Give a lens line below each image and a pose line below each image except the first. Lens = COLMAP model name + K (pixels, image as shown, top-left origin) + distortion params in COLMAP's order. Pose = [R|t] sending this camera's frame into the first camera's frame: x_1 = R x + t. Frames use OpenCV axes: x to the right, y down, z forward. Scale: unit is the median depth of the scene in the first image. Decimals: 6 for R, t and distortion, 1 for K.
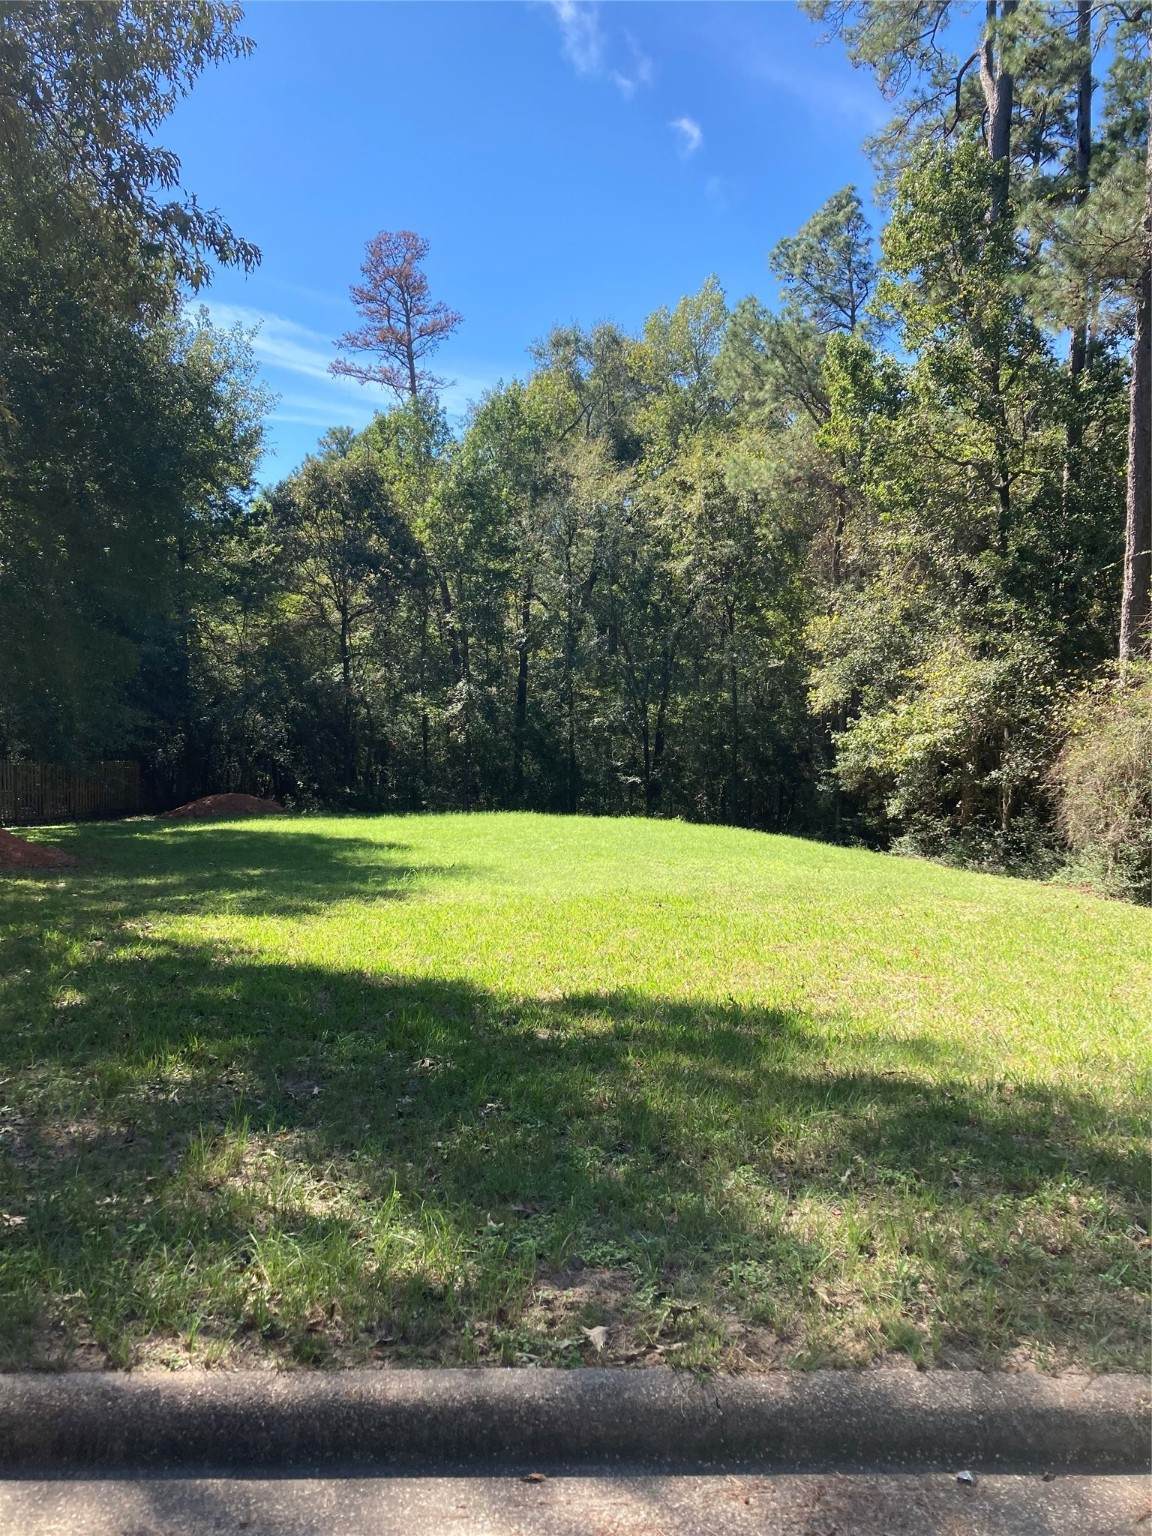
lens RADIAL K [[1253.5, 0, 581.1], [0, 1253.5, 750.6], [0, 0, 1]] dist [0.029304, -0.005181]
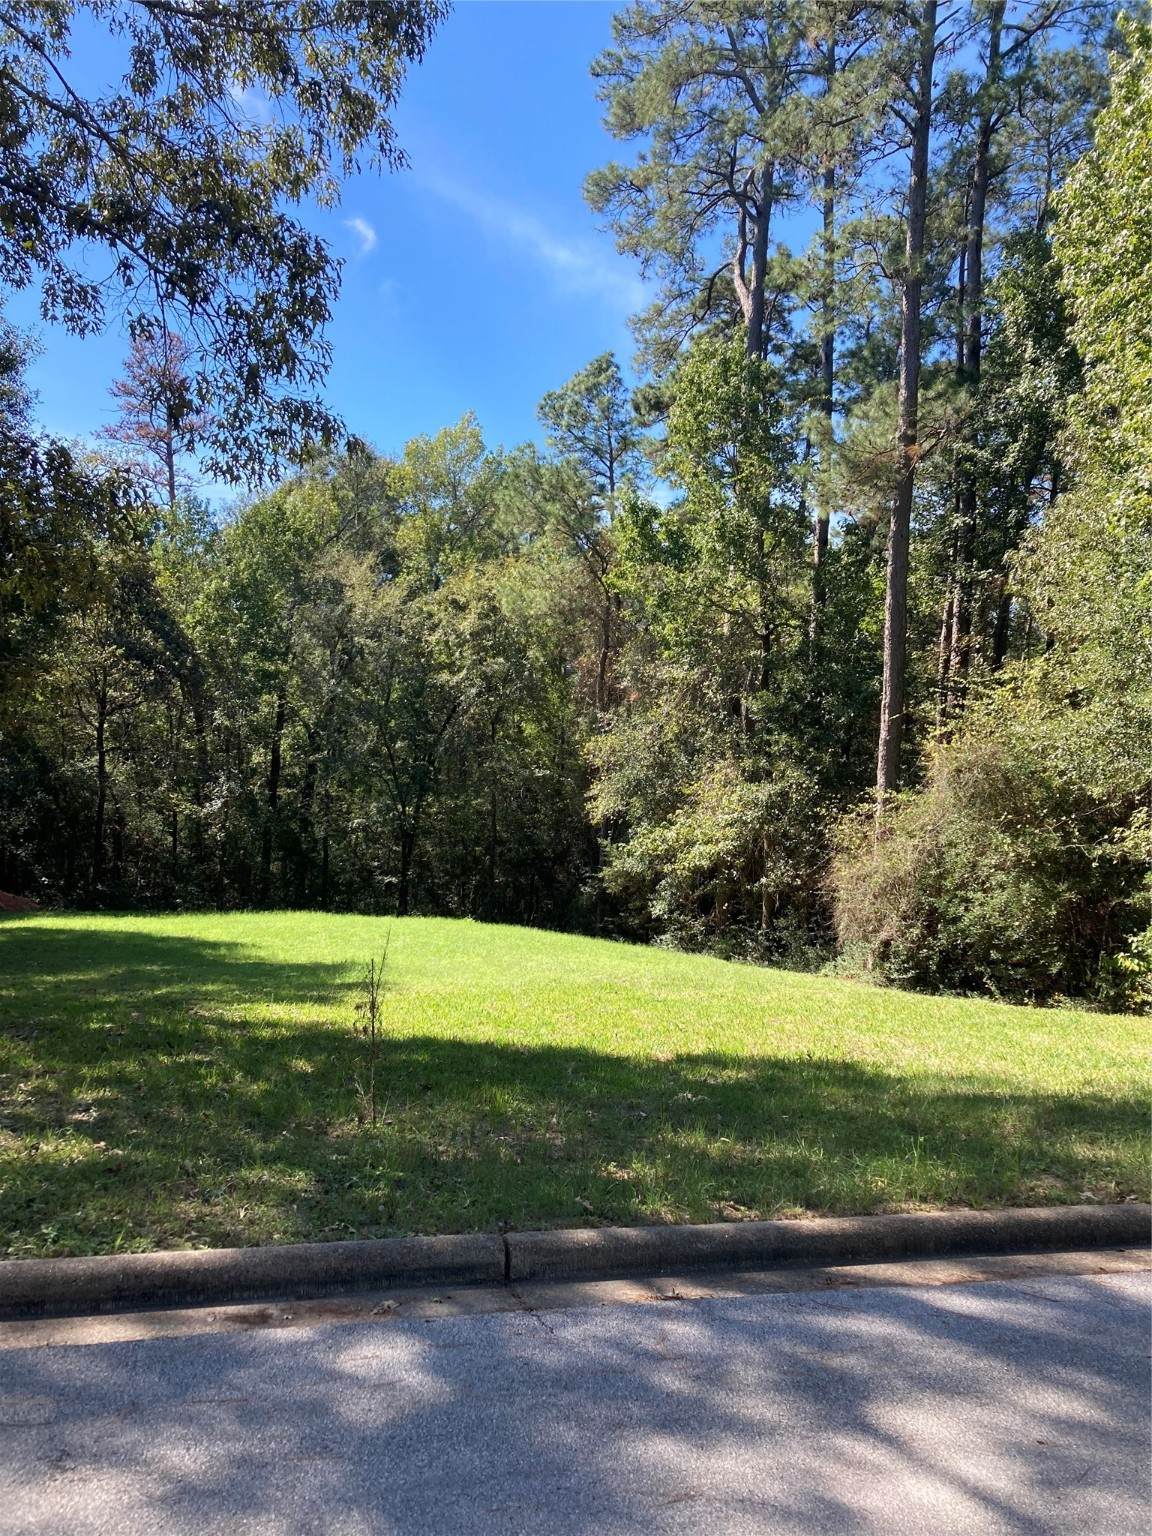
lens RADIAL K [[1248.0, 0, 576.0], [0, 1248.0, 768.0], [0, 0, 1]] dist [0.039583, -0.010436]
pose [[0.965579, 0.039516, 0.257089, -0.110583], [-0.023056, 0.997505, -0.066726, -0.003473], [-0.259084, 0.058501, 0.964081, -0.058449]]
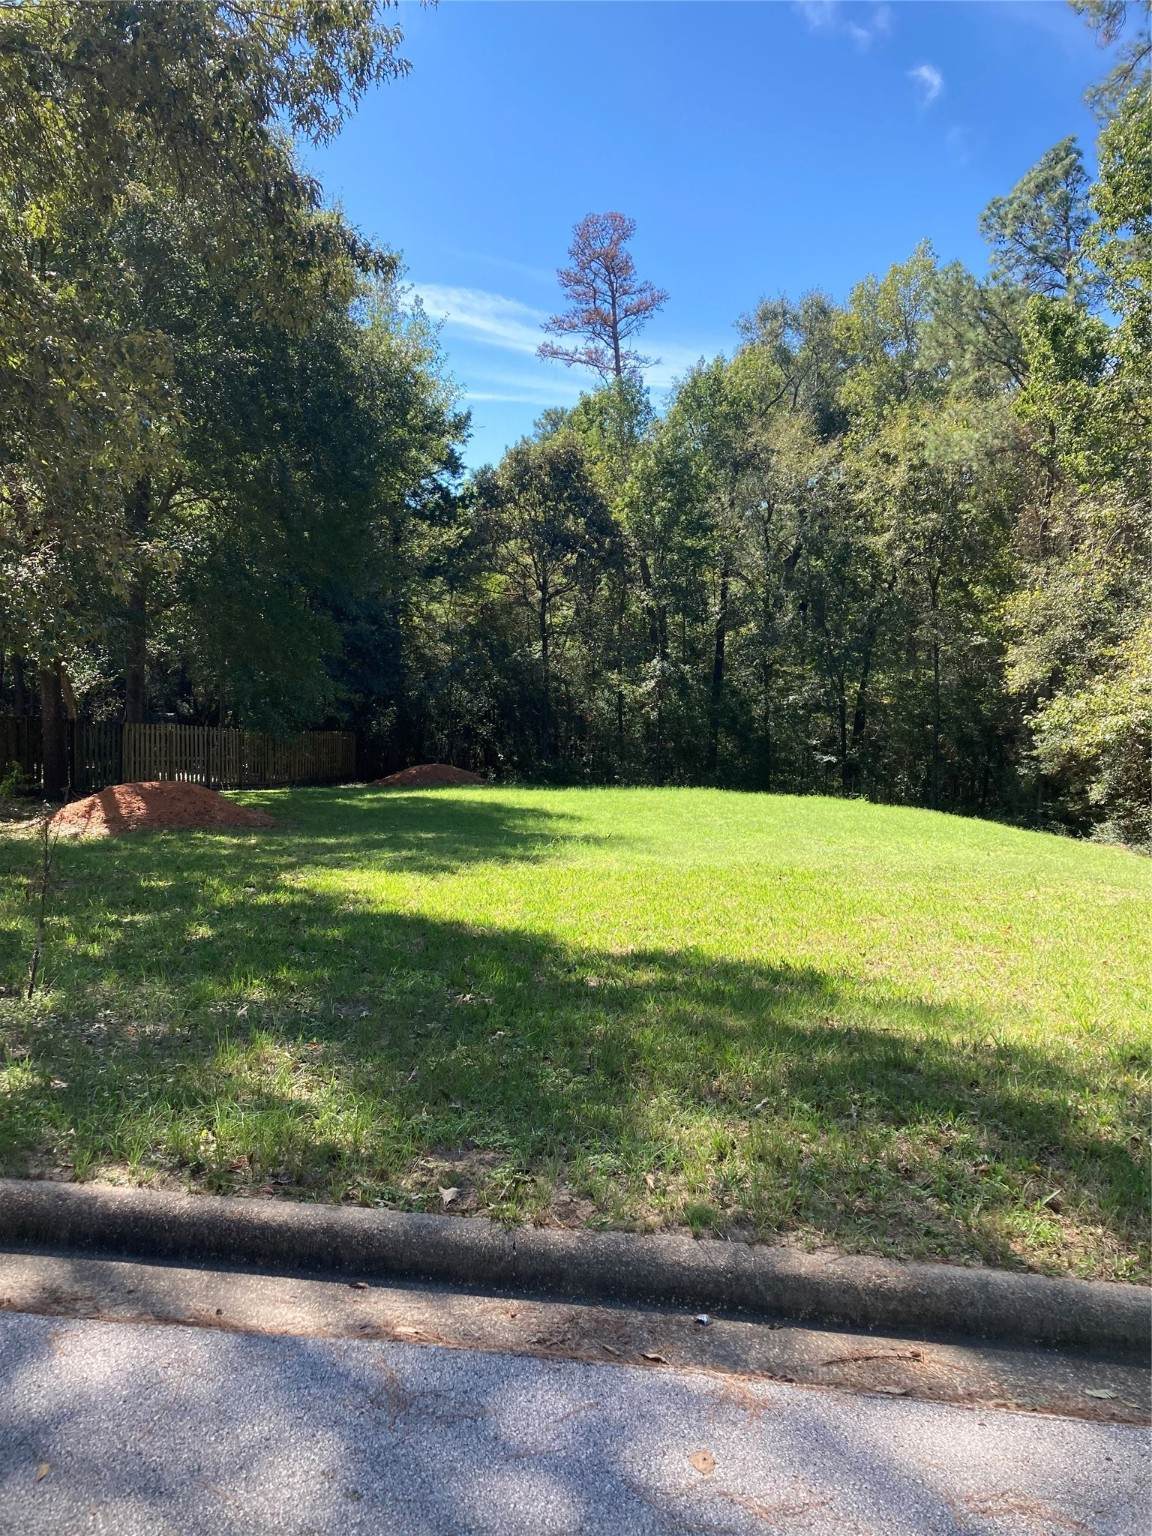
lens RADIAL K [[1250.3, 0, 576.0], [0, 1250.3, 768.0], [0, 0, 1]] dist [0.033259, -0.044333]
pose [[0.983654, 0.020189, -0.178933, 0.029915], [-0.014443, 0.999339, 0.033353, 0.000599], [0.179488, -0.030223, 0.983296, -0.014473]]
